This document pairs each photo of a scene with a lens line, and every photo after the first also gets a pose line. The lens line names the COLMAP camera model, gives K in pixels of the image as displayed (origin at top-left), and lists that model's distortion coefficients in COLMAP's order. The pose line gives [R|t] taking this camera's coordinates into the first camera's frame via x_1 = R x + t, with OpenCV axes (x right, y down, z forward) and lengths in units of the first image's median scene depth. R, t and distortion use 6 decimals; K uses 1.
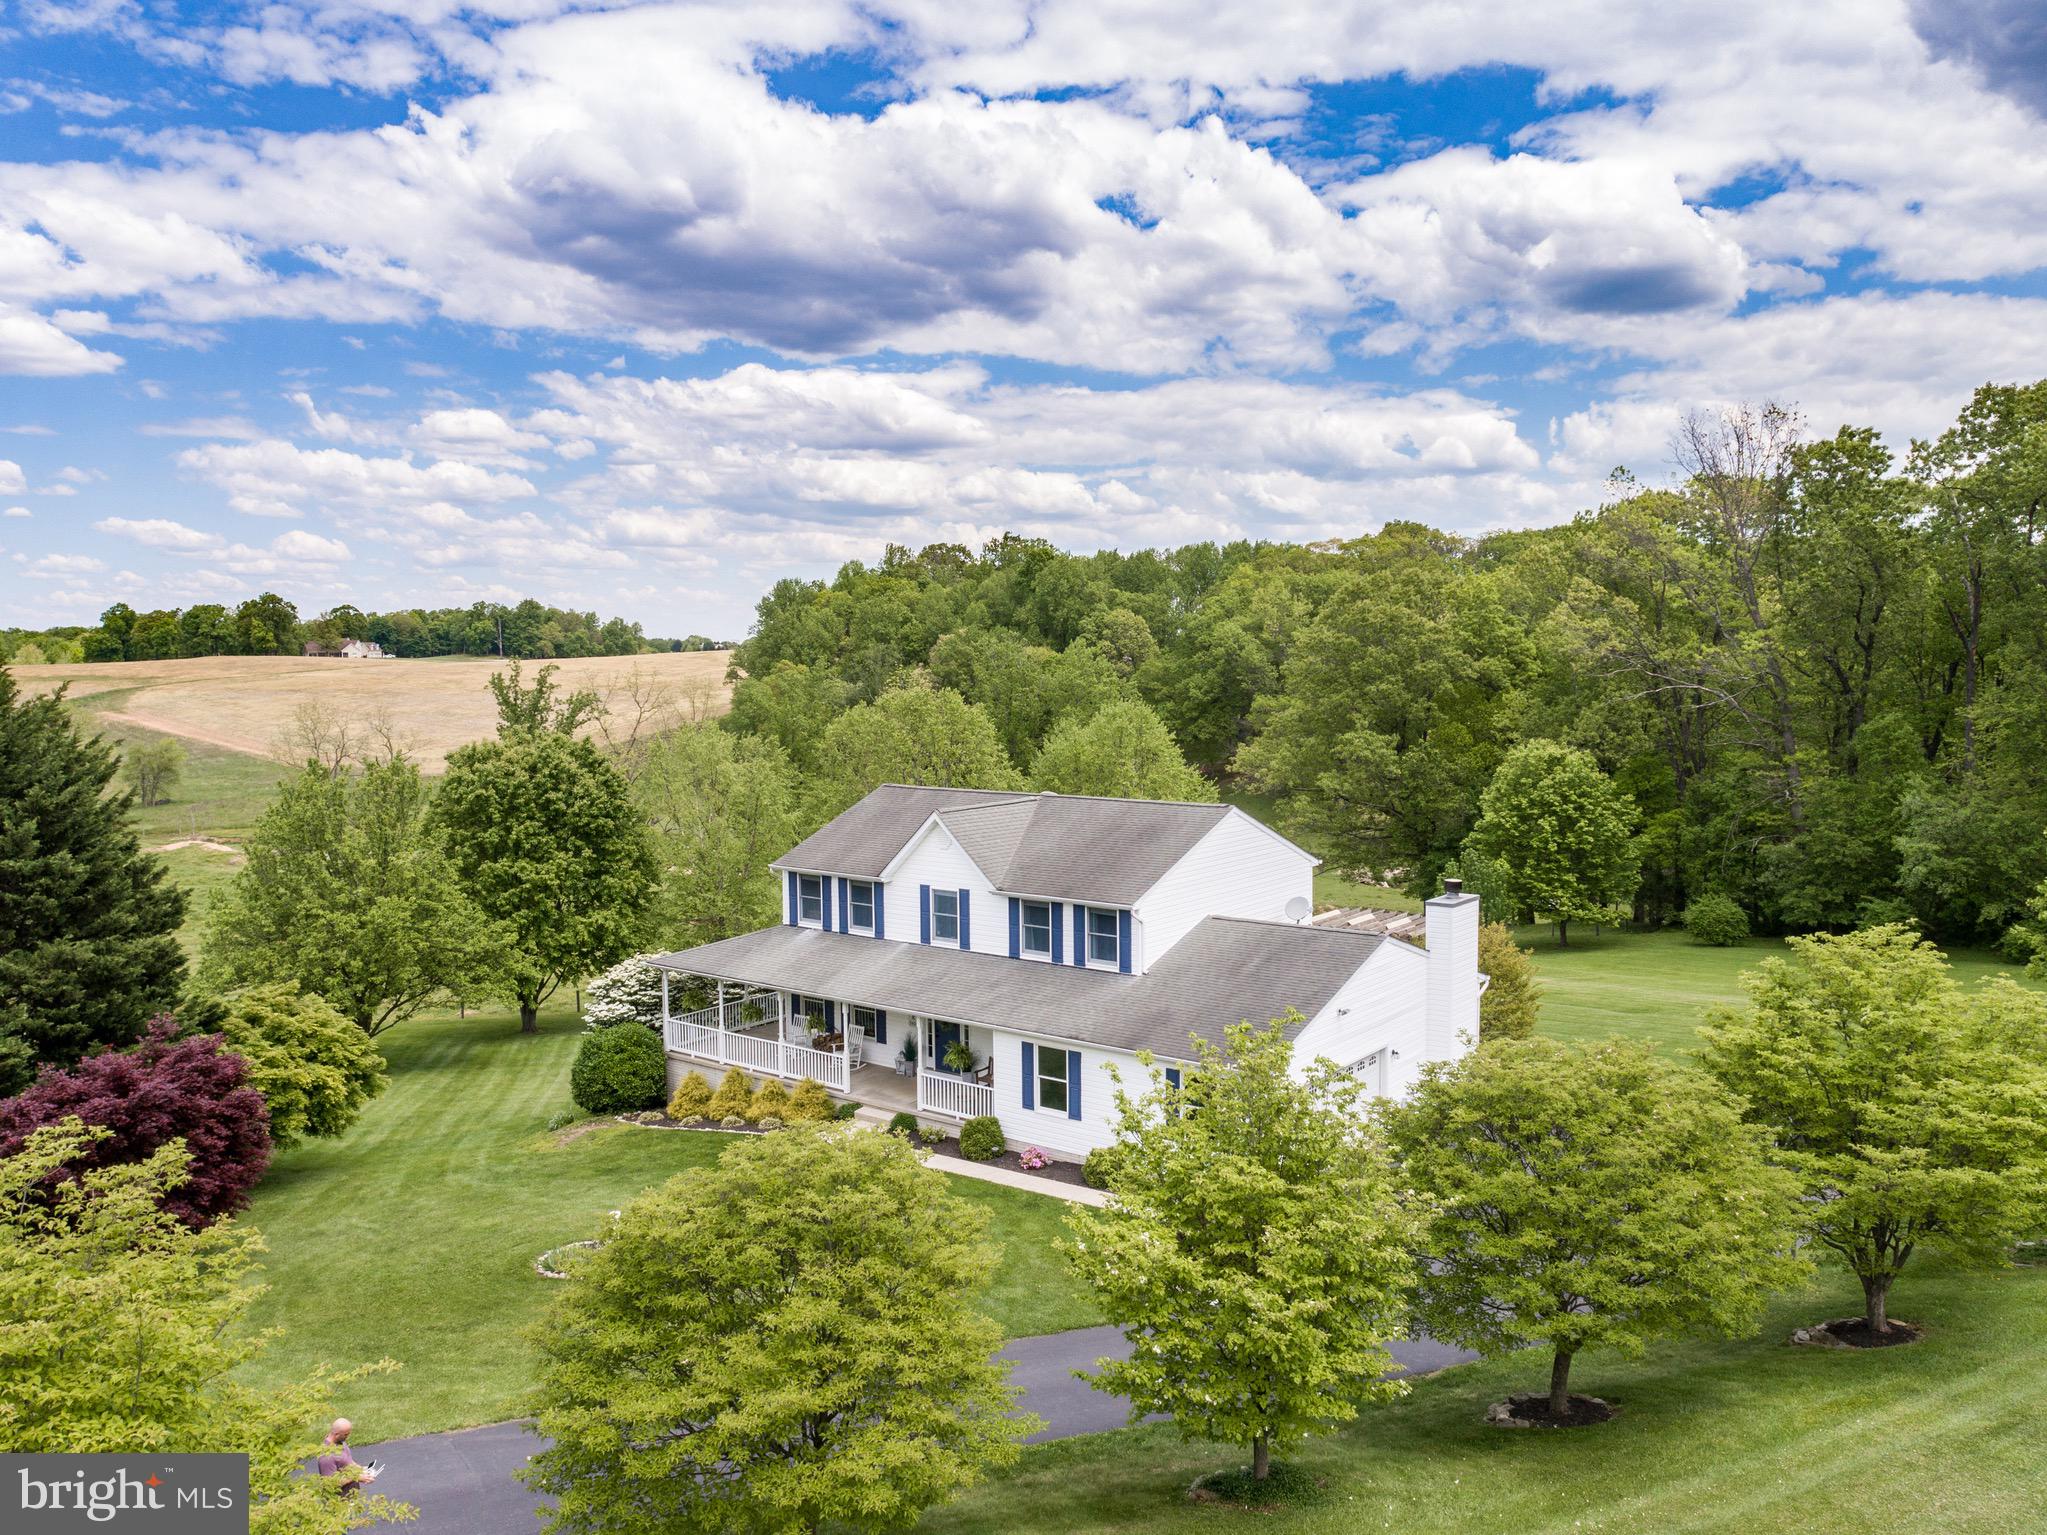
lens RADIAL K [[1563.6, 0, 1023.5], [0, 1563.6, 767.5], [0, 0, 1]] dist [-0.016396, 0.001637]
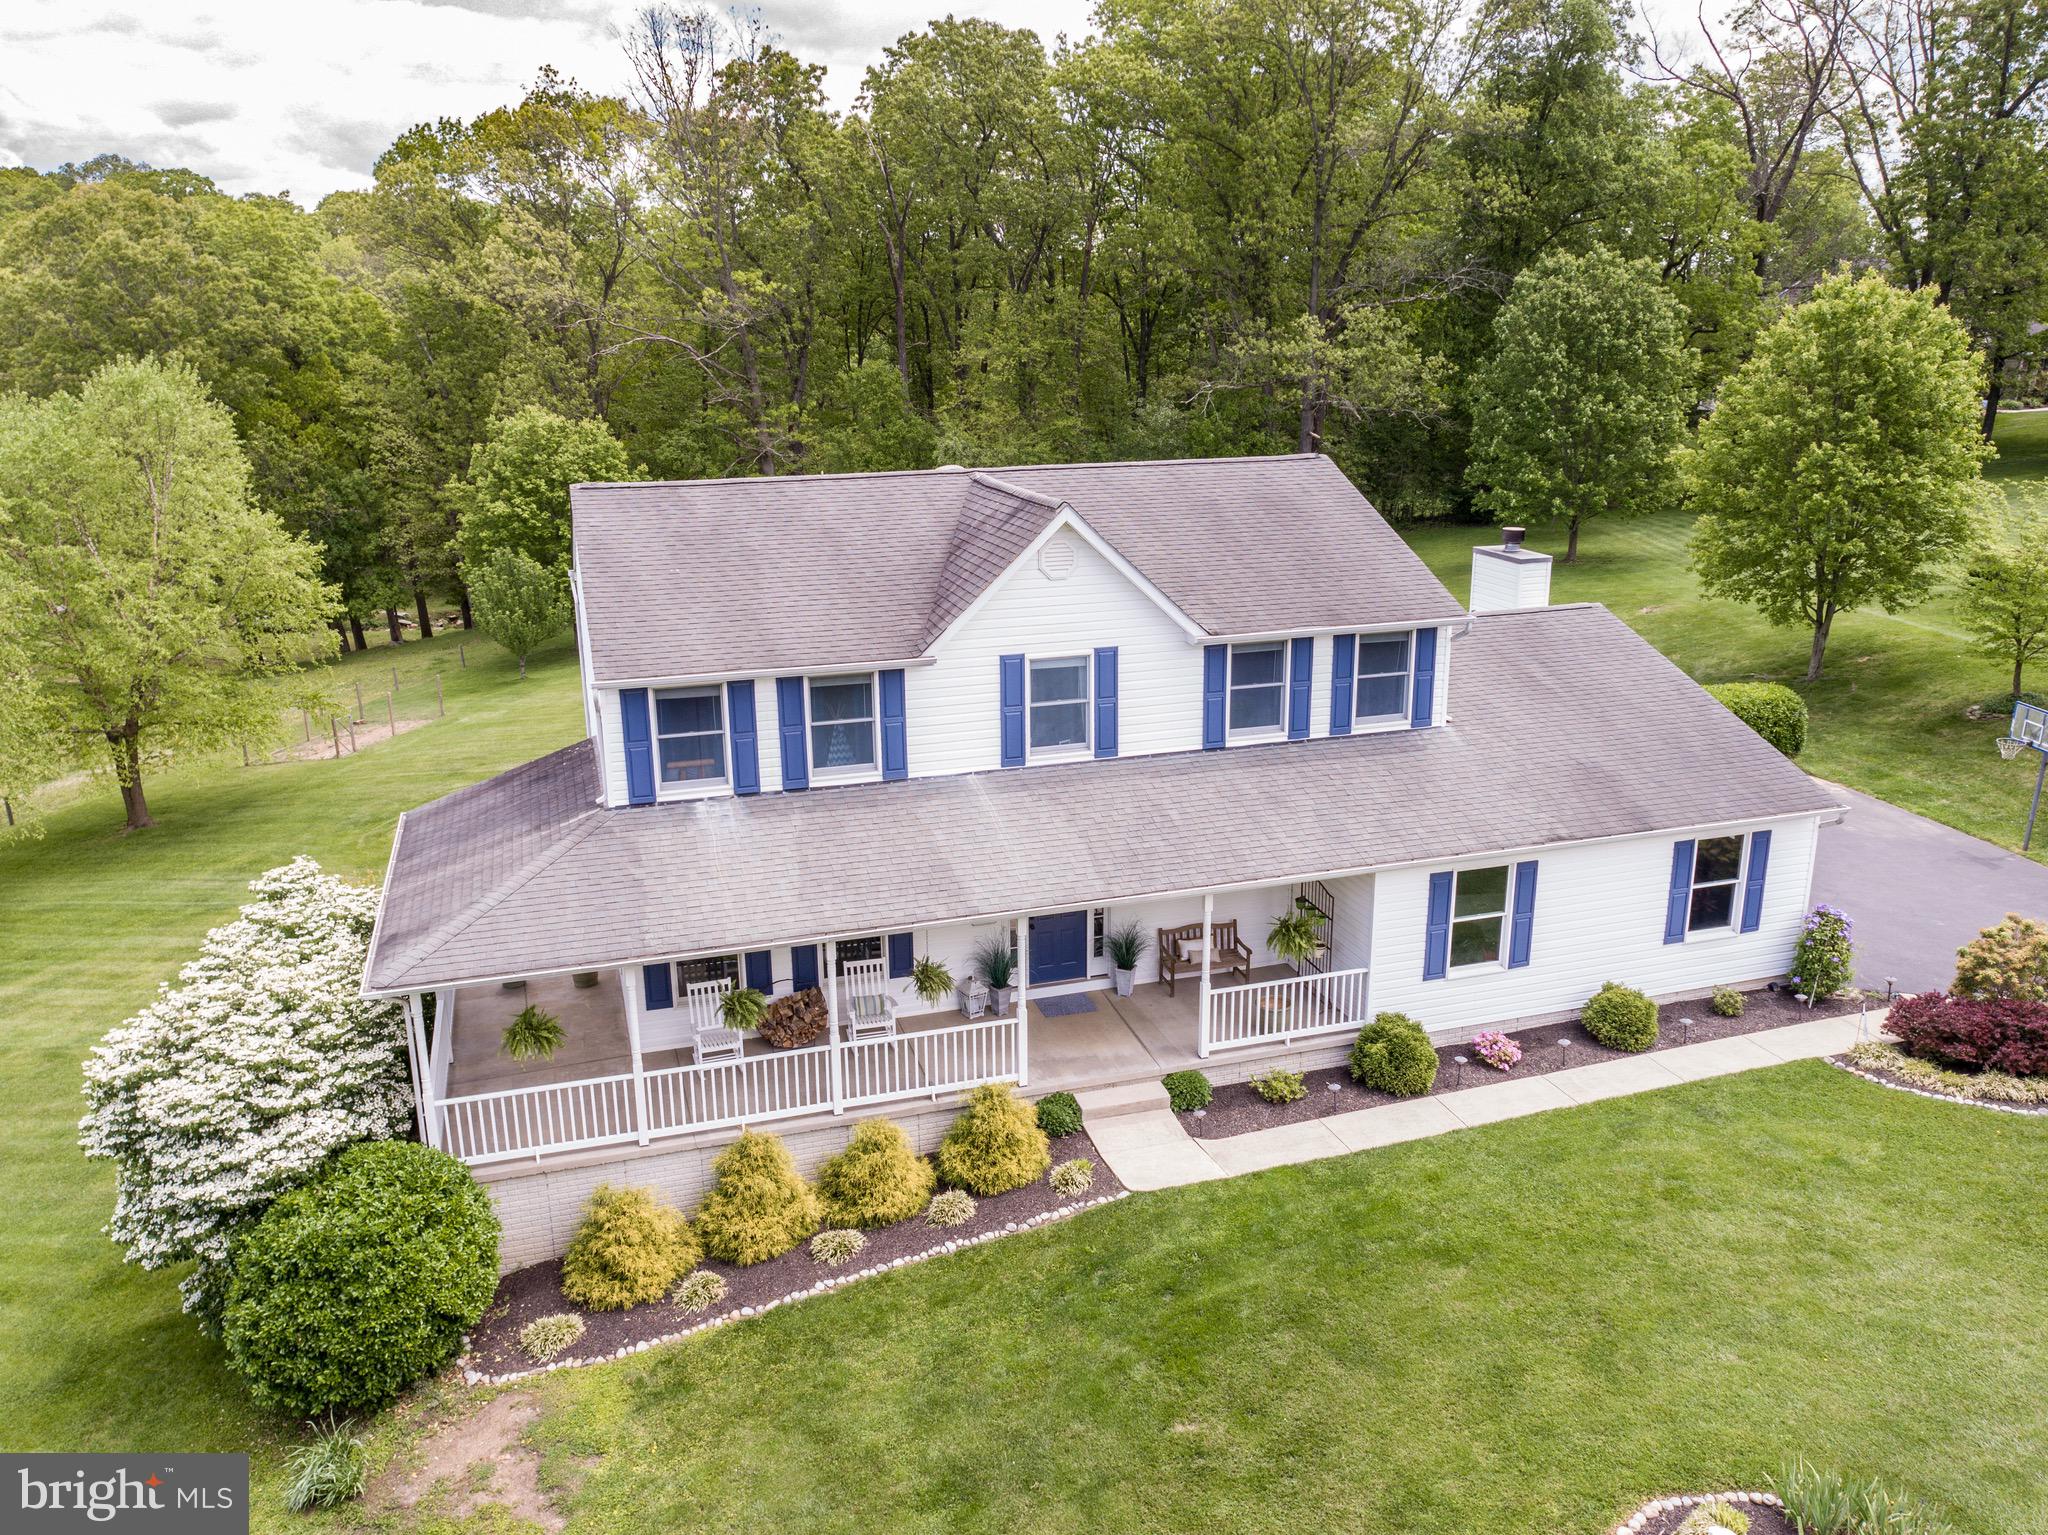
lens RADIAL K [[1560.3, 0, 1021.0], [0, 1560.3, 762.1], [0, 0, 1]] dist [-0.023658, 0.020515]
pose [[0.568429, -0.223173, 0.791885, -0.272011], [0.067920, 0.971950, 0.225165, -0.003444], [-0.819924, -0.074205, 0.567643, 0.402084]]
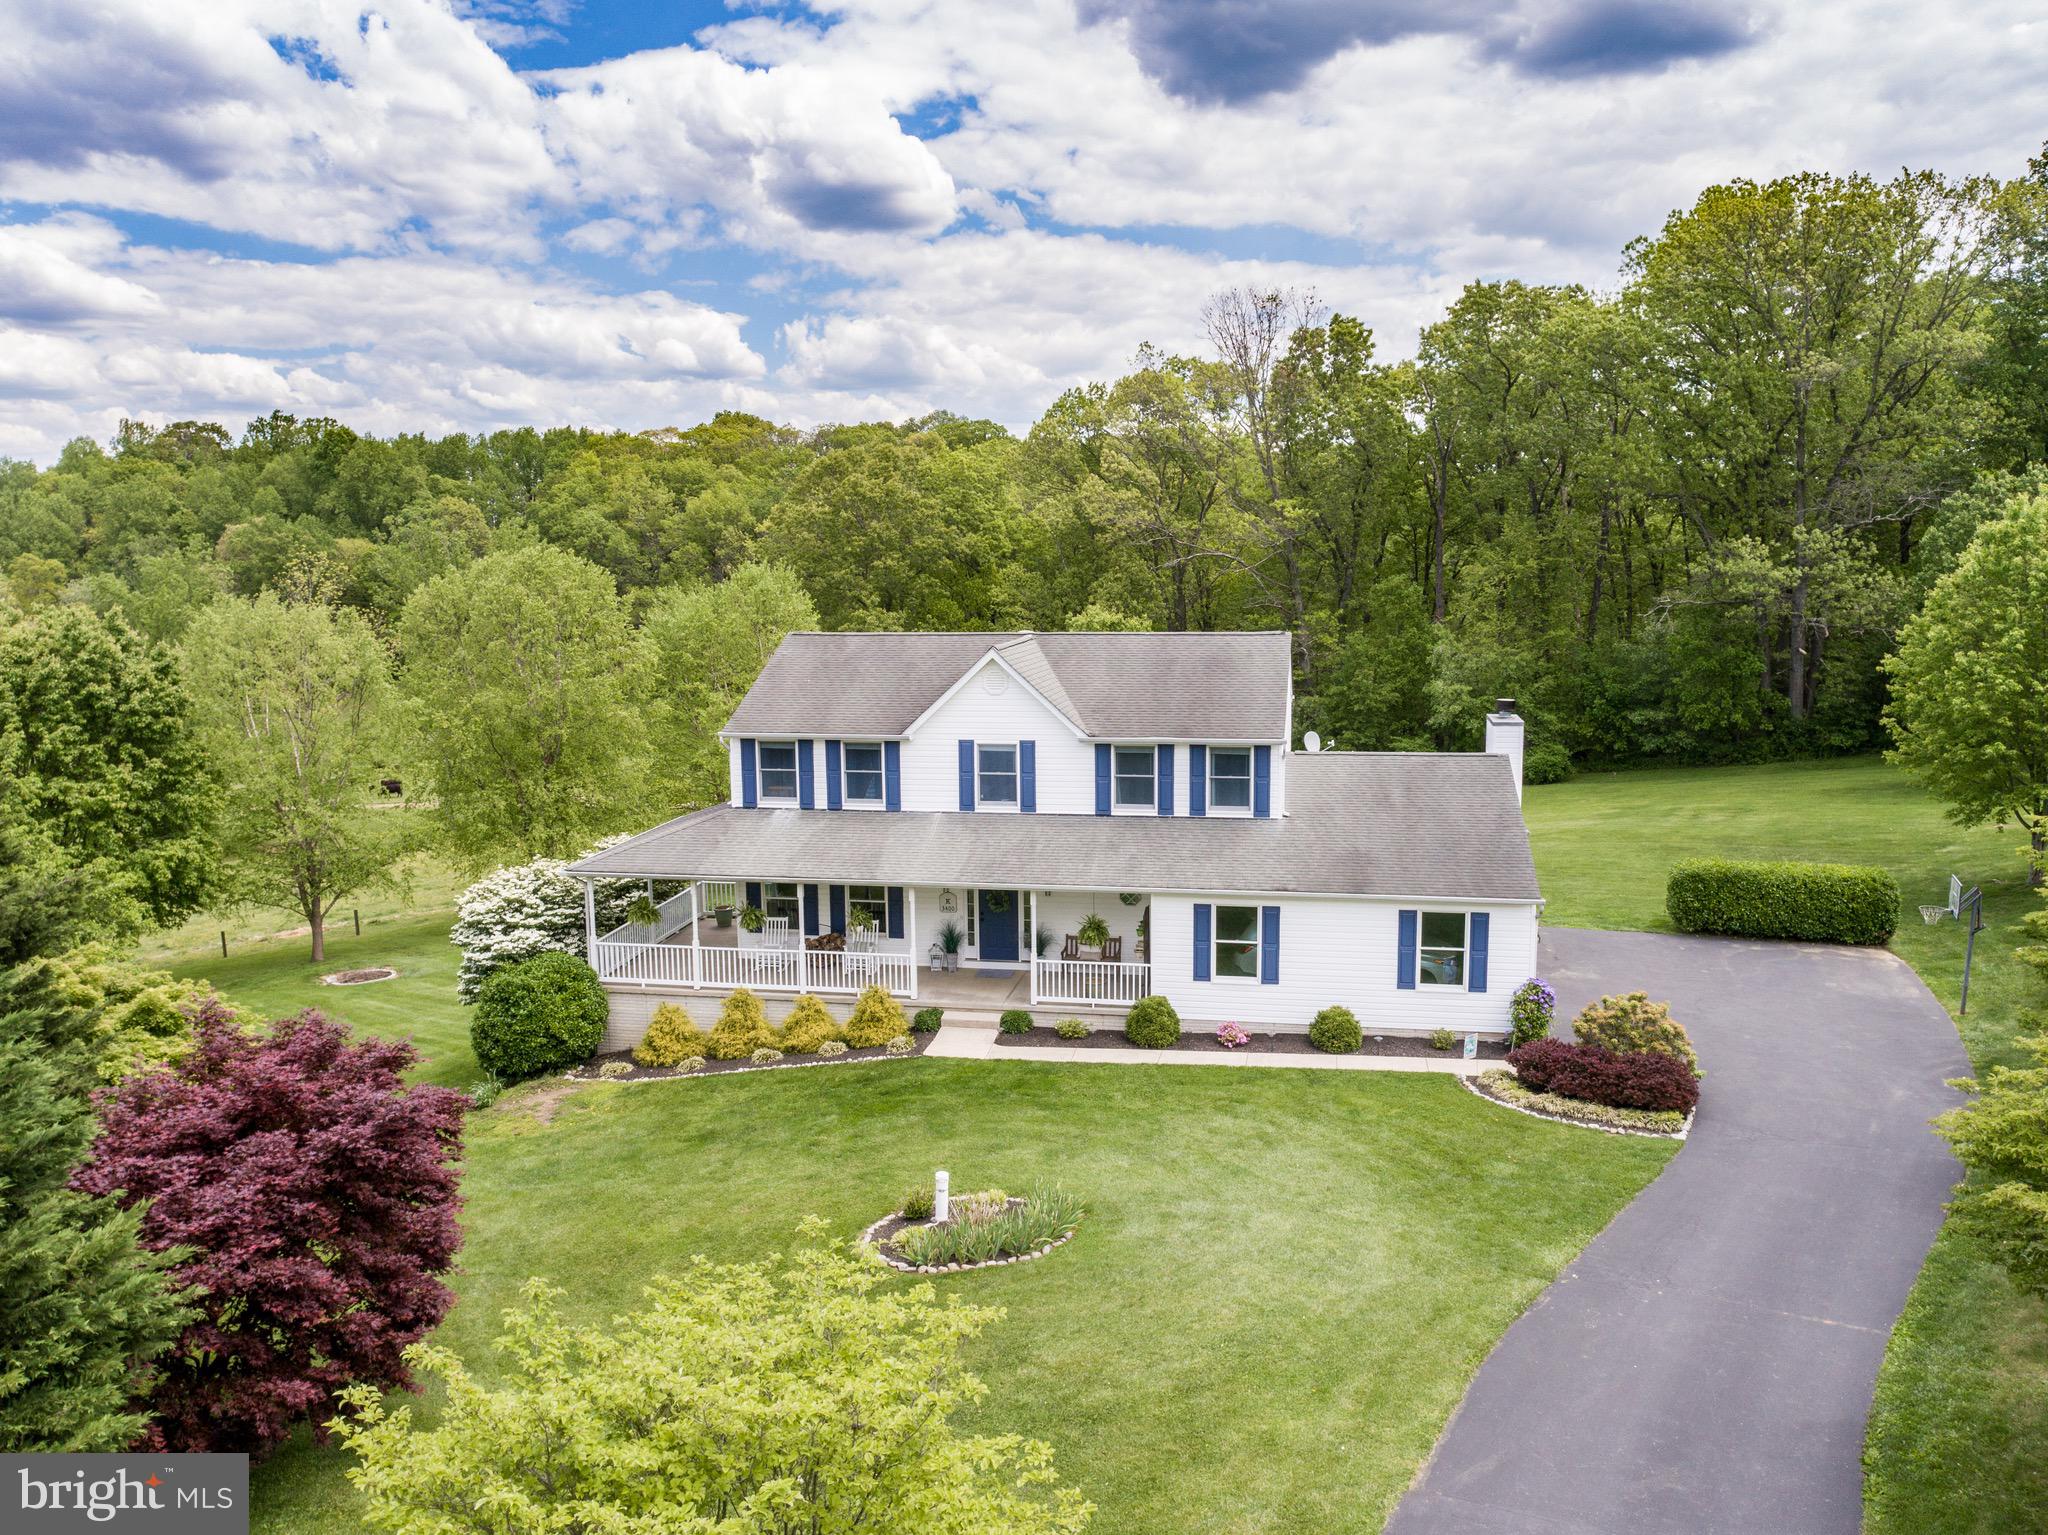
lens RADIAL K [[1560.3, 0, 1021.0], [0, 1560.3, 762.1], [0, 0, 1]] dist [-0.023658, 0.020515]
pose [[0.888213, -0.062621, 0.455144, -0.236449], [0.036640, 0.997167, 0.065692, 0.019277], [-0.457969, -0.041672, 0.887991, 0.144877]]
